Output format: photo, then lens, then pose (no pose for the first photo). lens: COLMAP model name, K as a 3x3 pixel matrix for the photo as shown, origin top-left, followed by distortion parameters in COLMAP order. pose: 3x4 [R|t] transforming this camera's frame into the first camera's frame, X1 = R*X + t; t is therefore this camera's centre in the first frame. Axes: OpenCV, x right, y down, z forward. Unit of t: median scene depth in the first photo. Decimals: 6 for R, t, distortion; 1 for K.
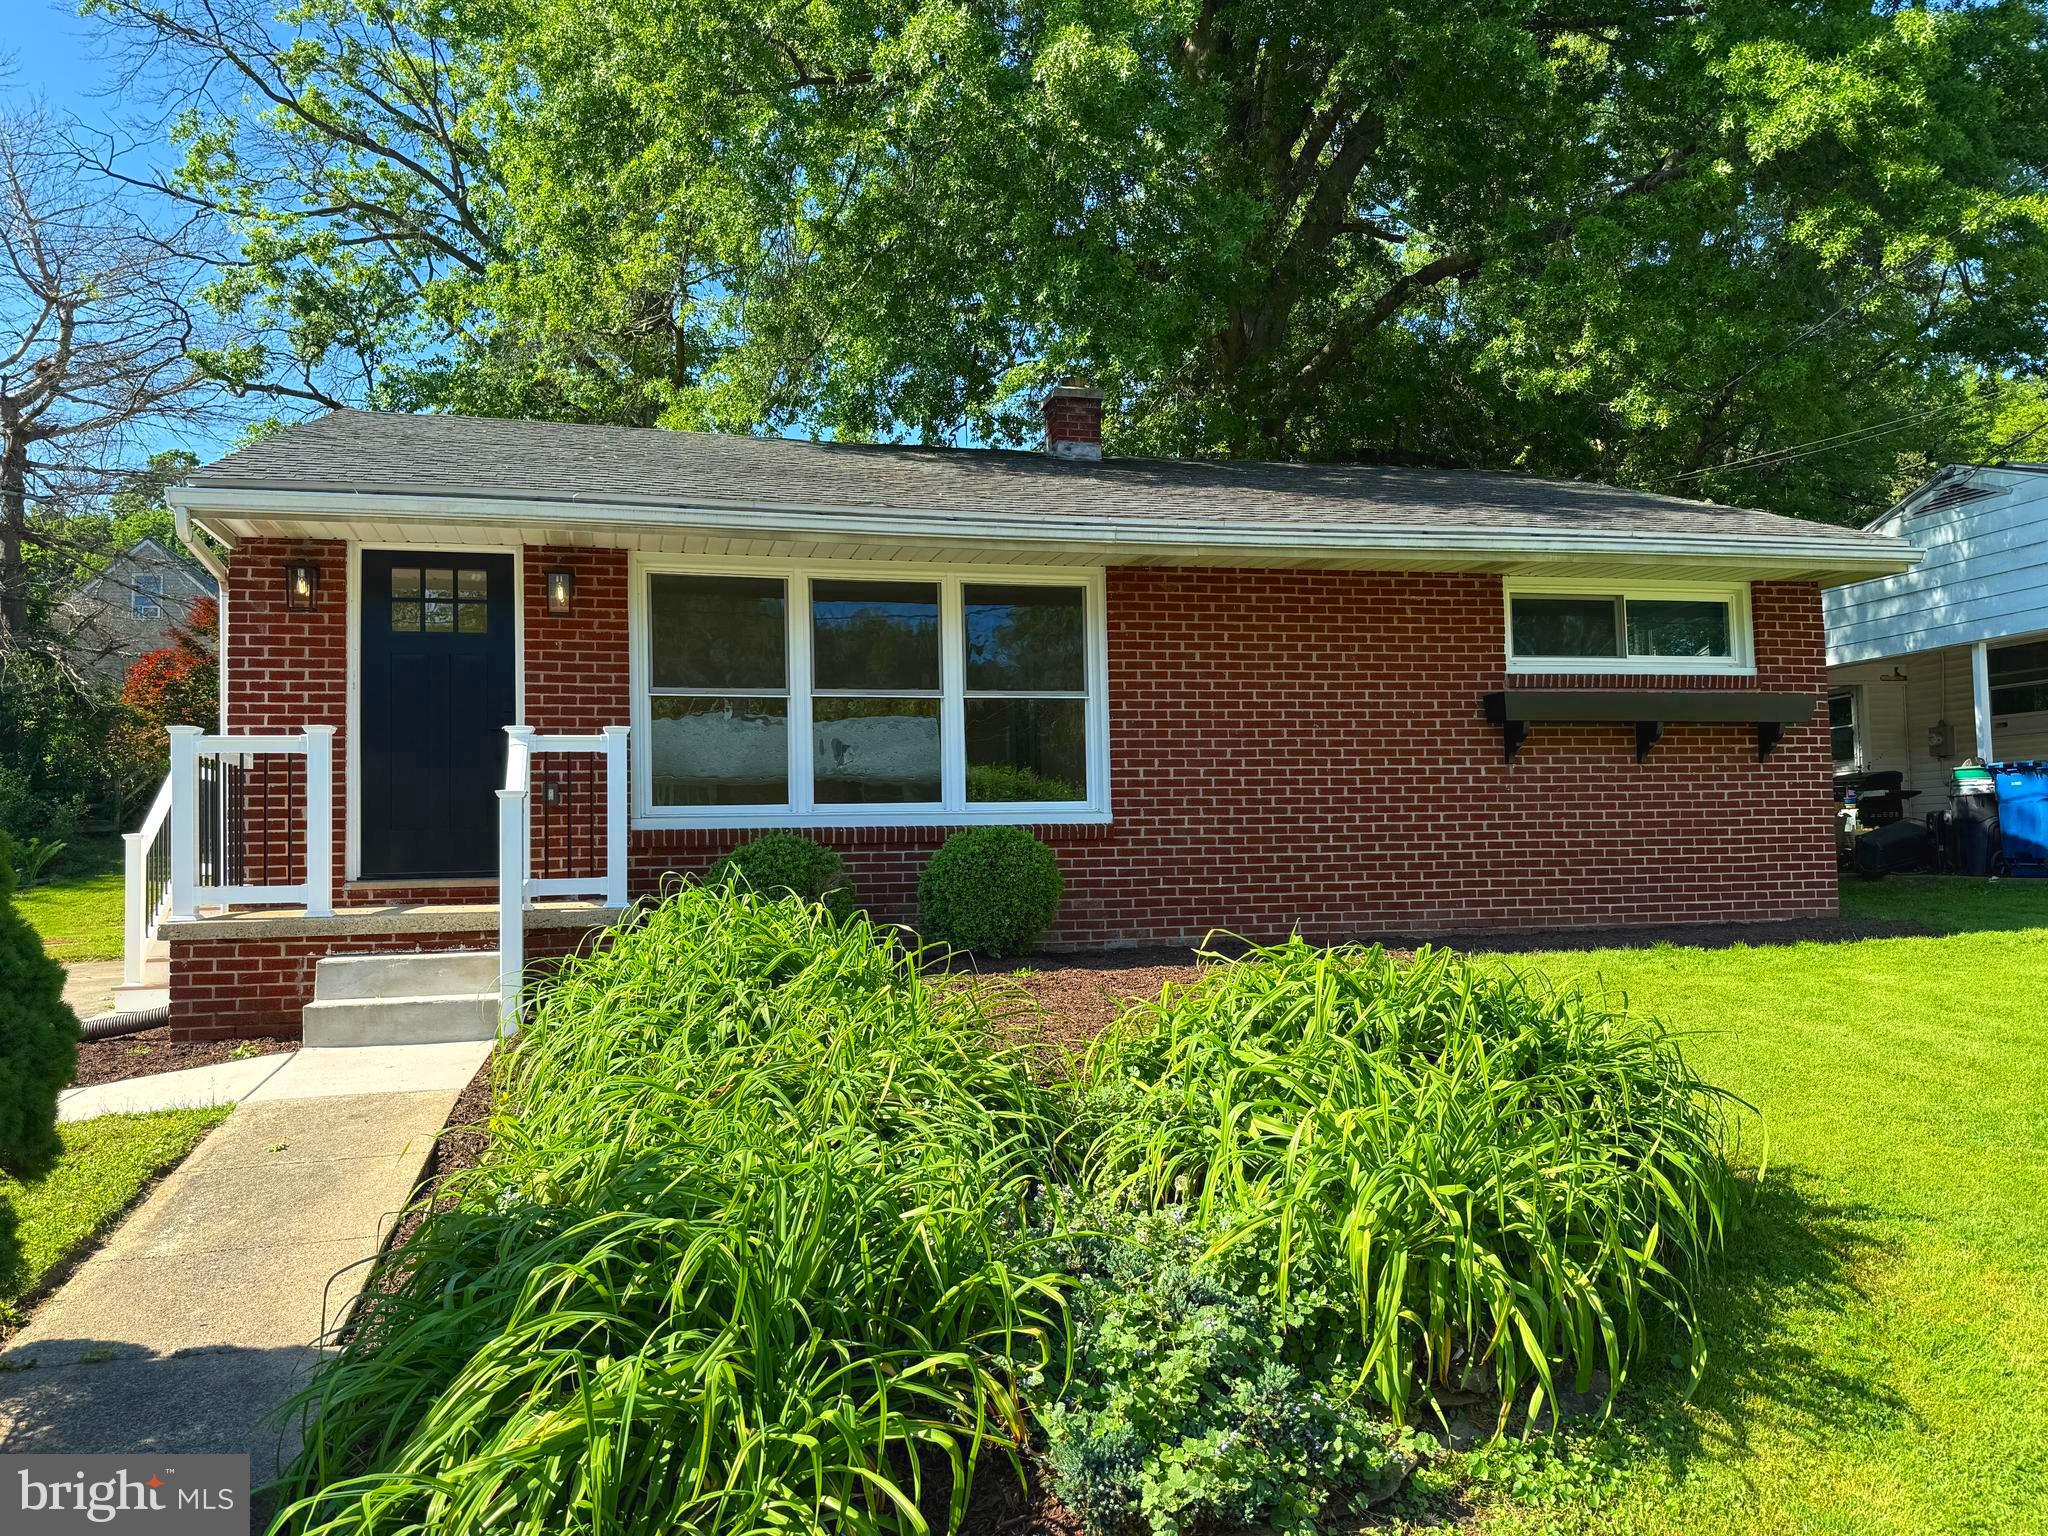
lens RADIAL K [[1556.6, 0, 1018.0], [0, 1556.6, 773.0], [0, 0, 1]] dist [0.064229, -0.005465]
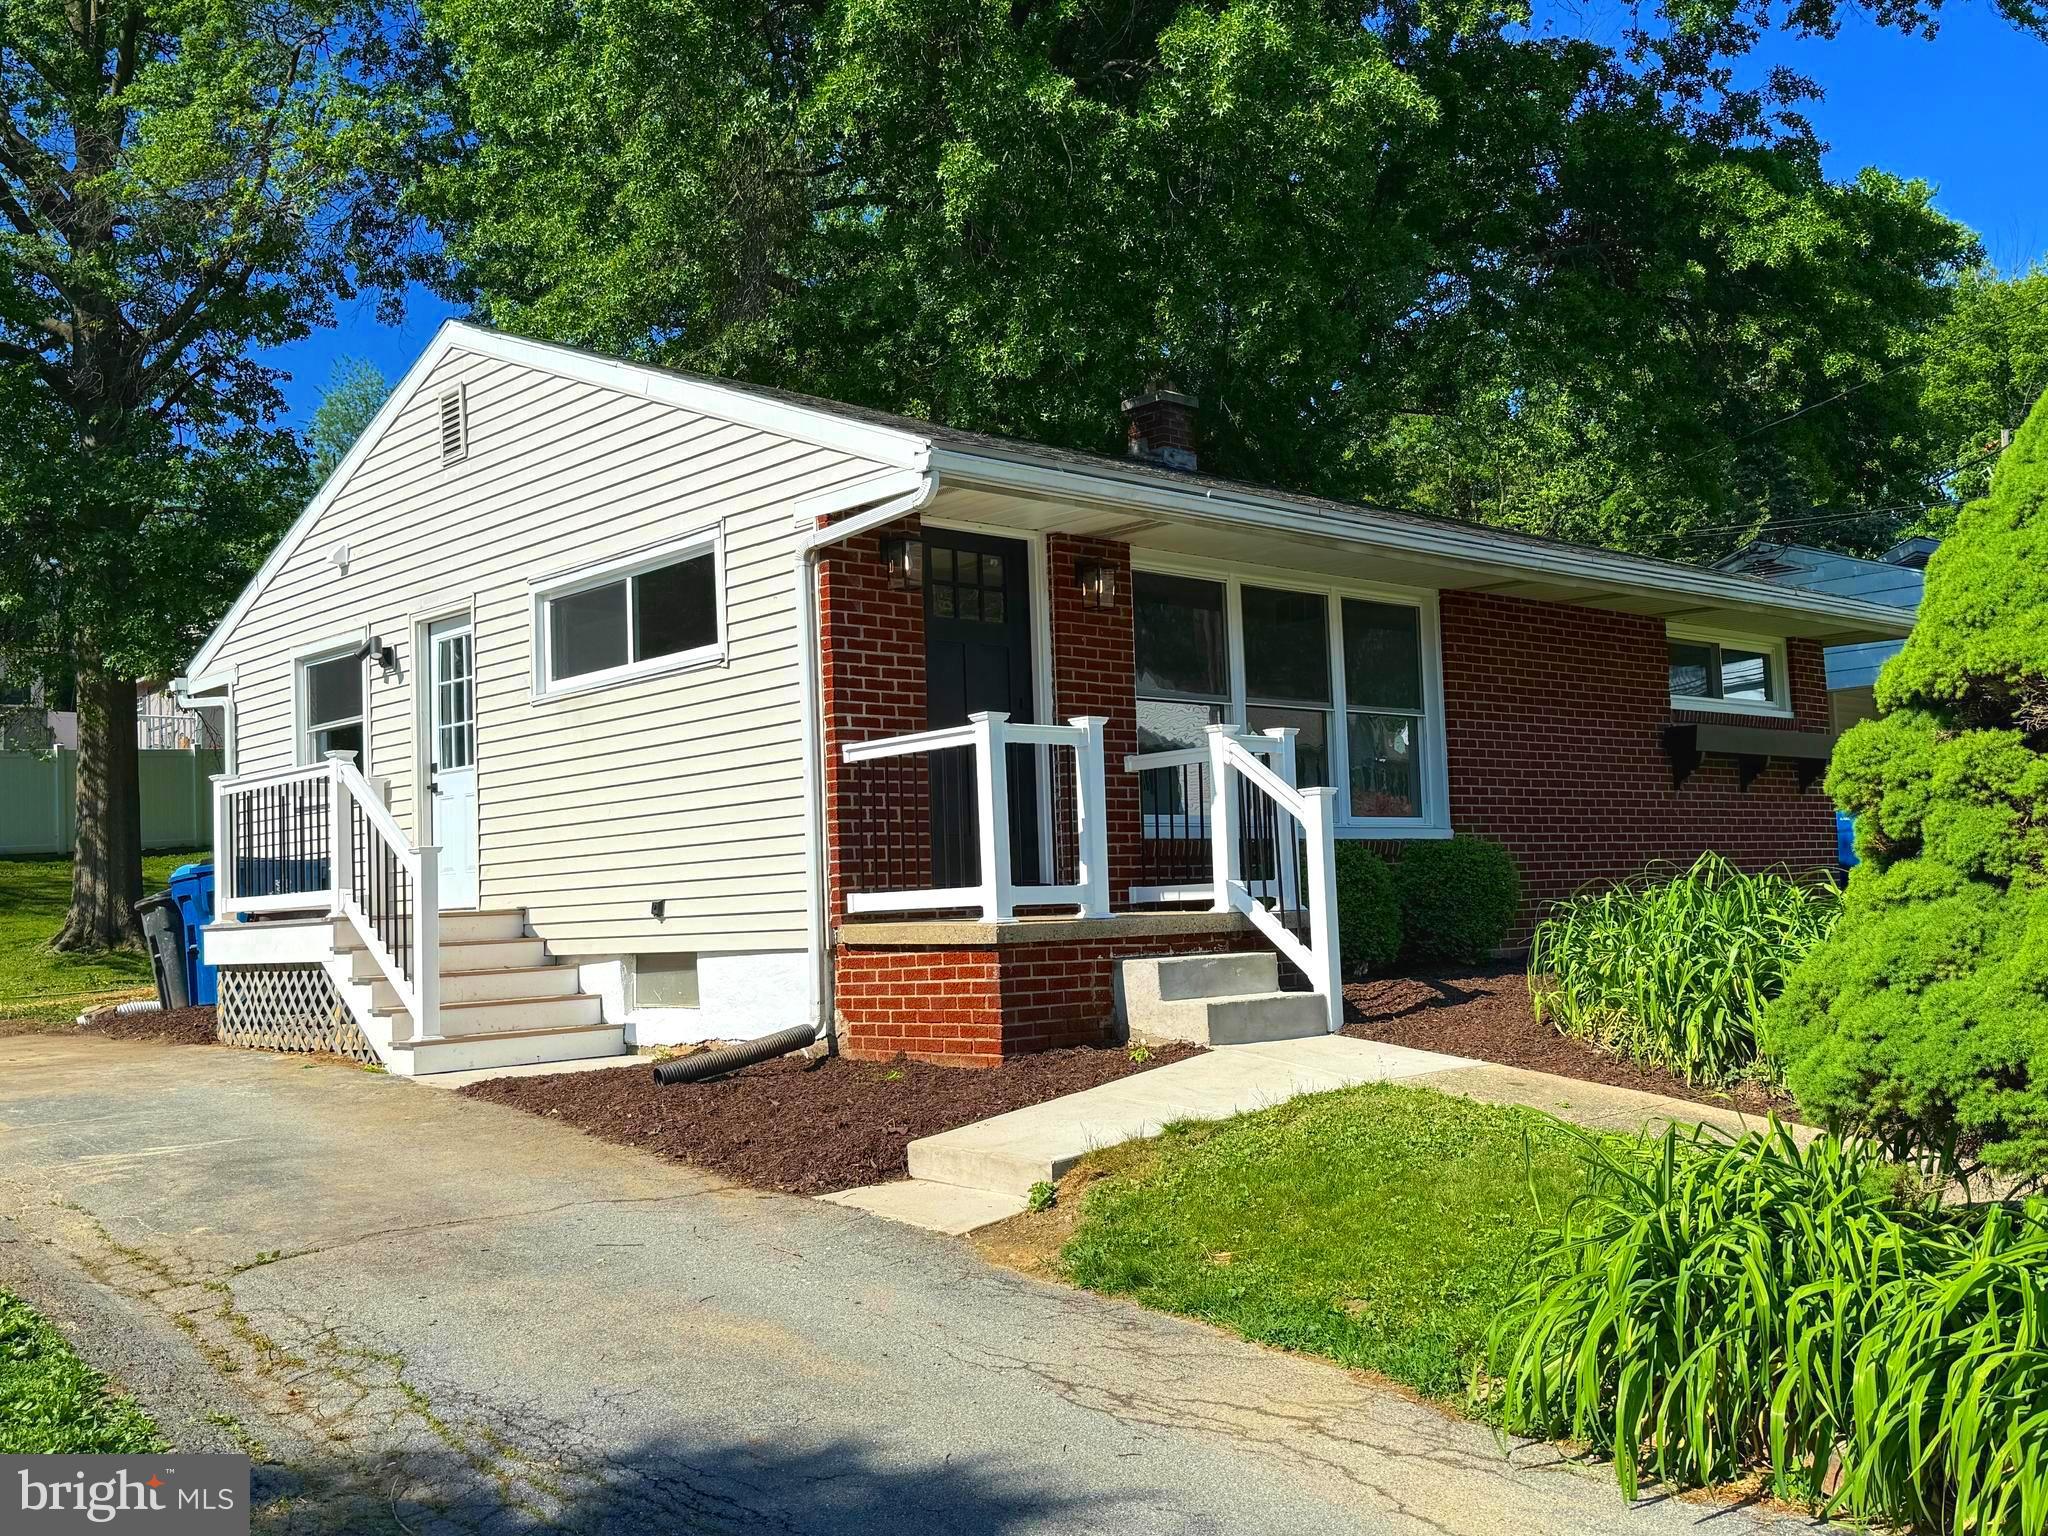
lens RADIAL K [[1955.3, 0, 1025.6], [0, 1955.3, 775.8], [0, 0, 1]] dist [0.113751, 0.000000]
pose [[0.879668, 0.020985, 0.475126, -0.867243], [-0.007272, 0.999503, -0.030681, 0.035045], [-0.475533, 0.023534, 0.879383, -0.010787]]
